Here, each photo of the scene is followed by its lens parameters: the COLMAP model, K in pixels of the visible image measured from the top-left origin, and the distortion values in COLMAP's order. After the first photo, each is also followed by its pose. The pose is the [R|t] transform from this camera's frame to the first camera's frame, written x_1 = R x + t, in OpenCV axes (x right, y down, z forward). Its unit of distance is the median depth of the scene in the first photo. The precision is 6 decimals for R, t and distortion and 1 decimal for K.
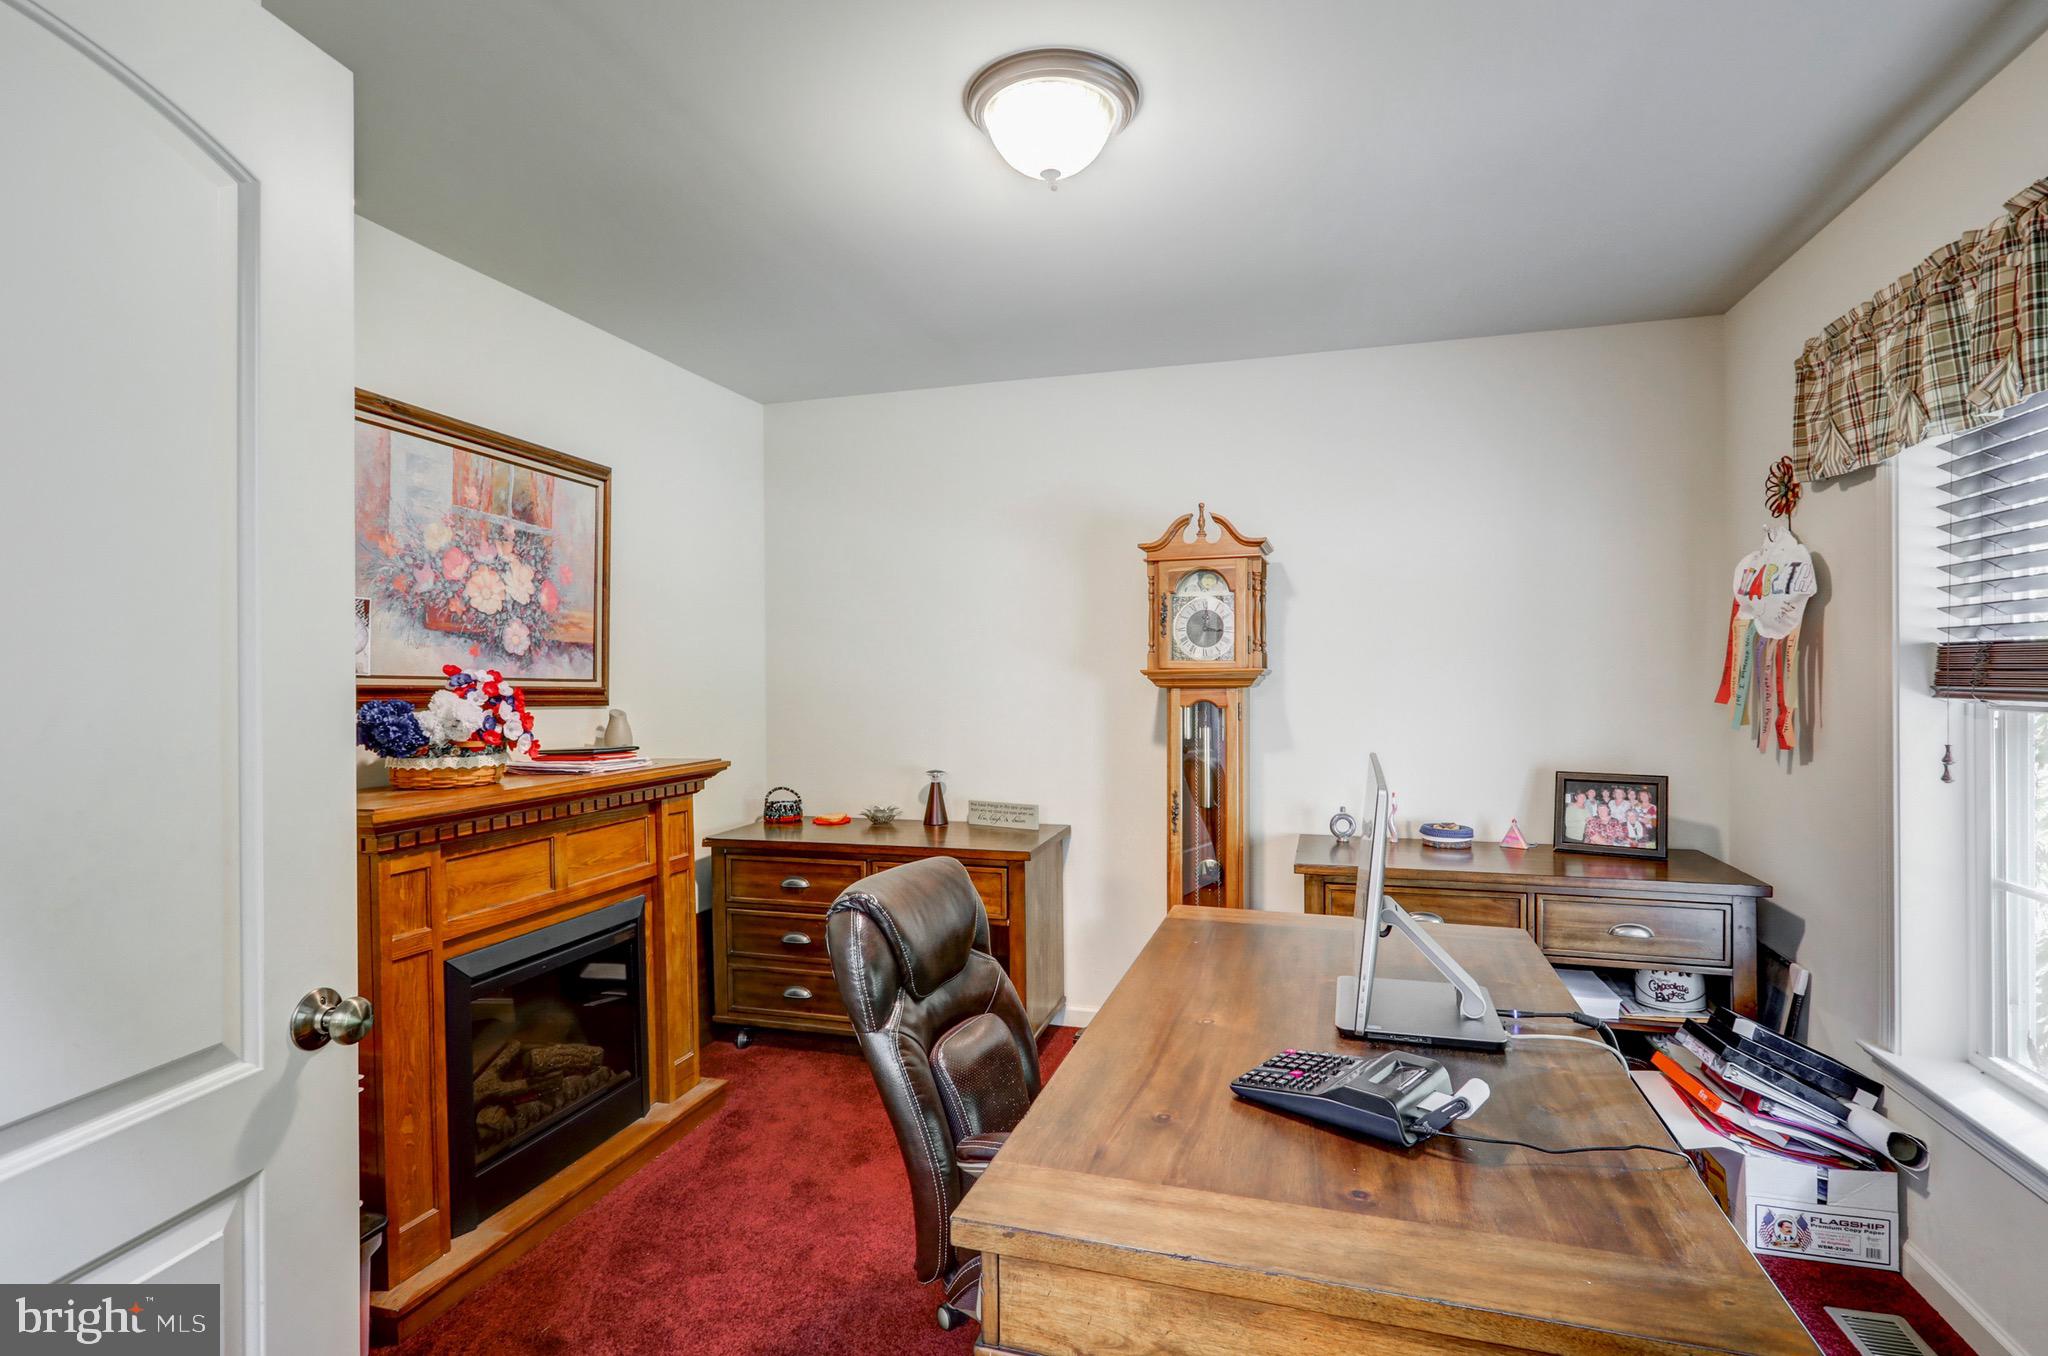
lens RADIAL K [[984.0, 0, 1026.5], [0, 984.0, 671.7], [0, 0, 1]] dist [0.001623, 0.000287]
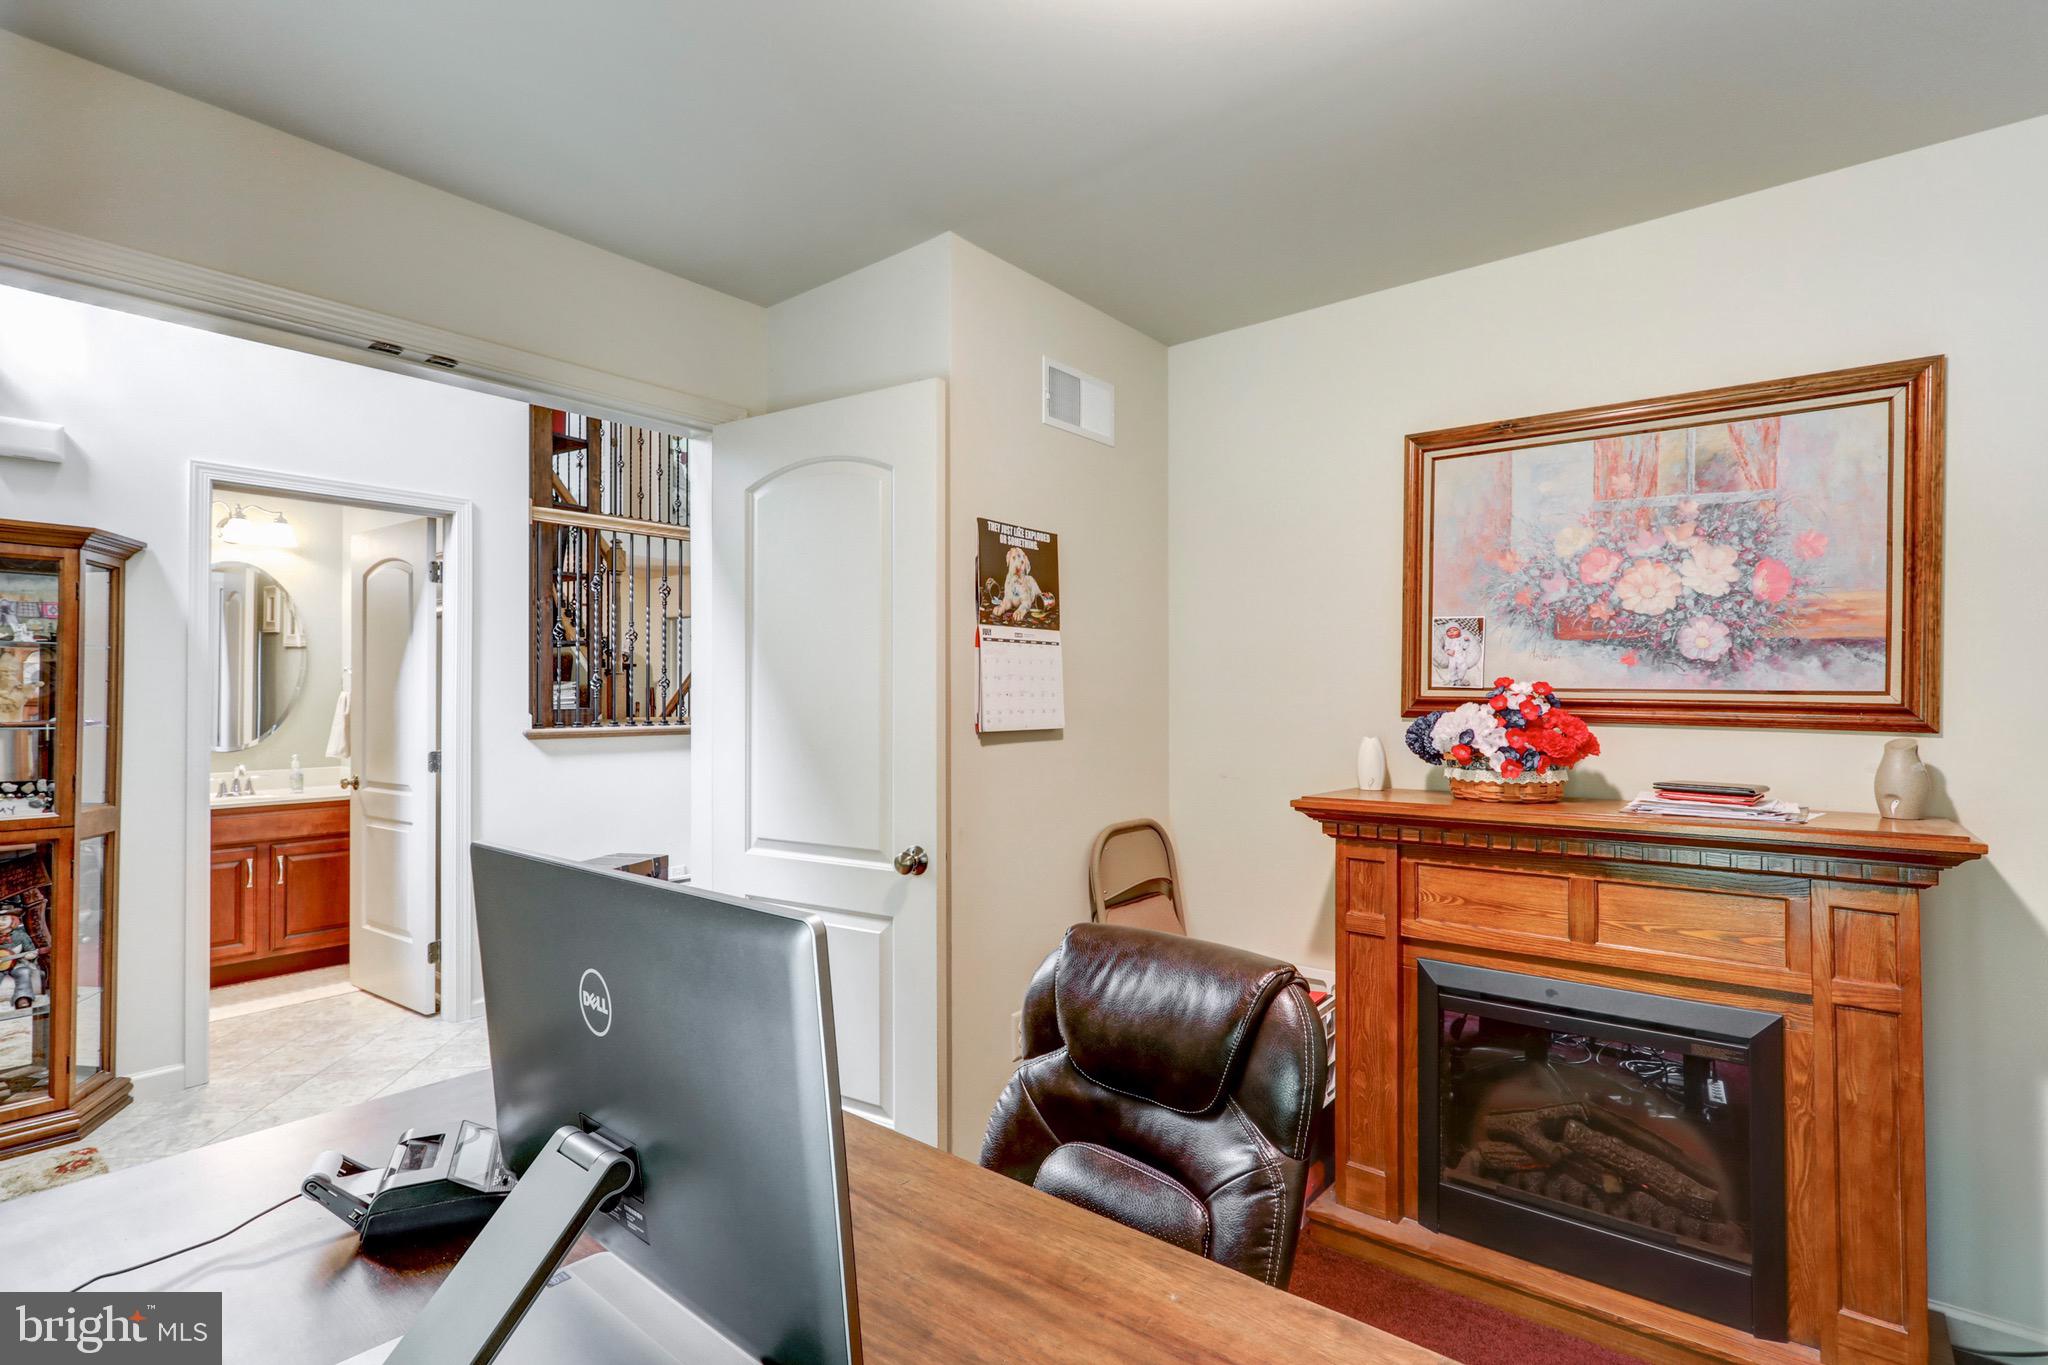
lens RADIAL K [[984.0, 0, 1026.5], [0, 984.0, 676.2], [0, 0, 1]] dist [0.001623, 0.000287]
pose [[-0.375257, -0.011324, -0.926852, 0.451367], [0.009519, 0.999826, -0.016070, 0.003005], [0.926872, -0.014853, -0.375084, 0.823147]]
